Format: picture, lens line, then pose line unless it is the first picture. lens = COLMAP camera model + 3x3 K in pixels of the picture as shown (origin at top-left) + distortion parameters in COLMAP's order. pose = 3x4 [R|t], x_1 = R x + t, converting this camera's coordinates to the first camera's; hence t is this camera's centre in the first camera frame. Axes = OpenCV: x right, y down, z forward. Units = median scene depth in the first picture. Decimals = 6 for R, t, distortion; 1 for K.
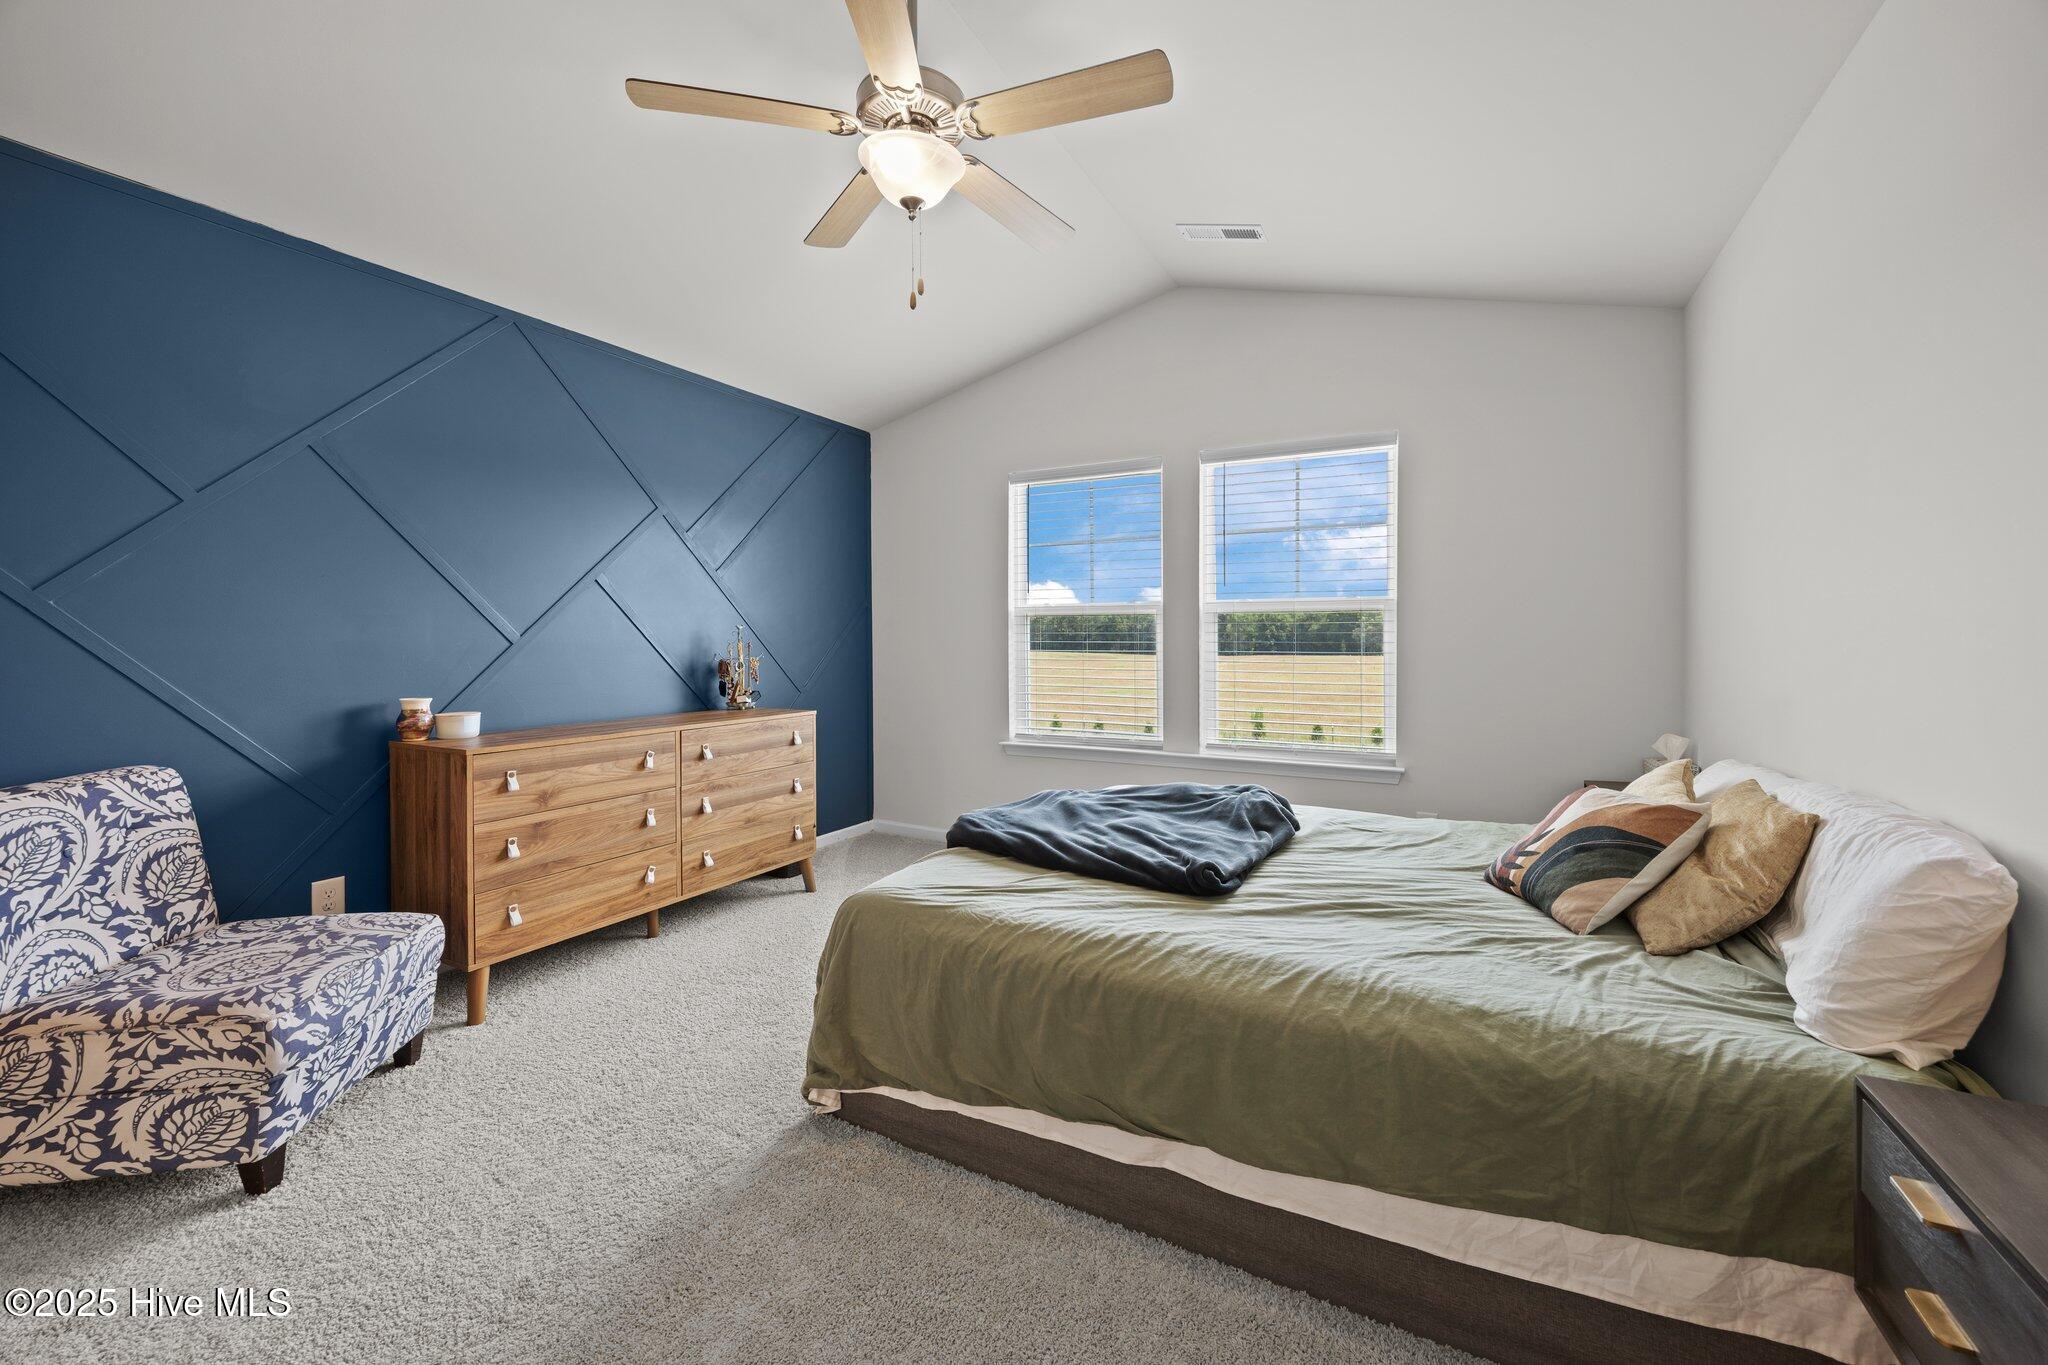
lens RADIAL K [[811.0, 0, 1030.6], [0, 811.0, 605.1], [0, 0, 1]] dist [-0.000392, -0.000092]
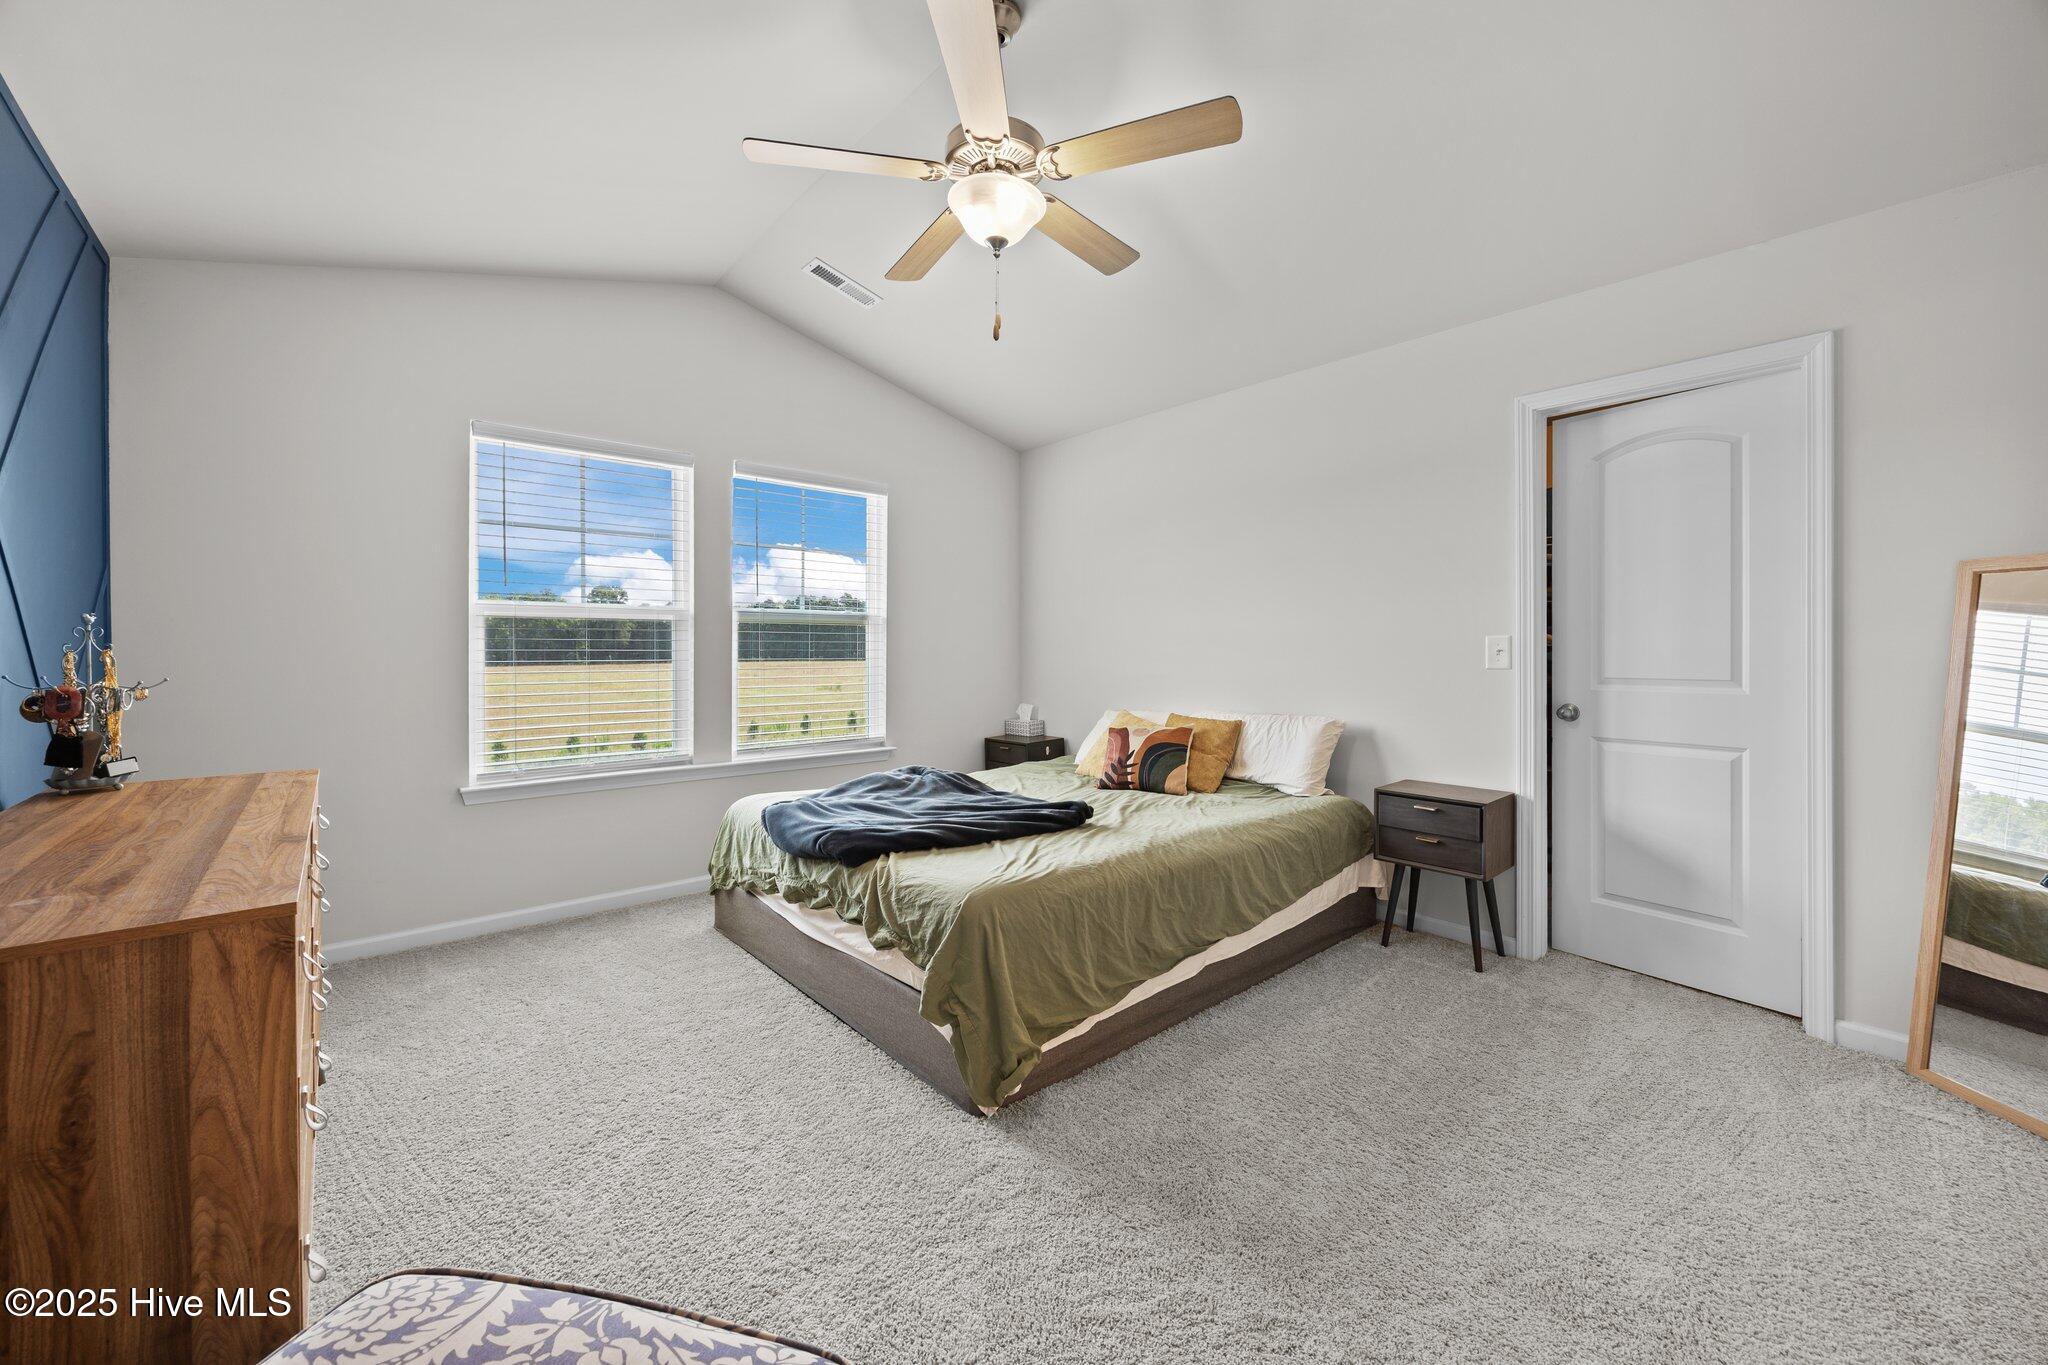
lens RADIAL K [[774.9, 0, 1035.6], [0, 774.9, 659.0], [0, 0, 1]] dist [0.000134, -0.000024]
pose [[0.370275, -0.012522, 0.928838, -0.547062], [-0.037561, 0.998890, 0.028440, 0.015365], [-0.928162, -0.045419, 0.369394, 0.295433]]
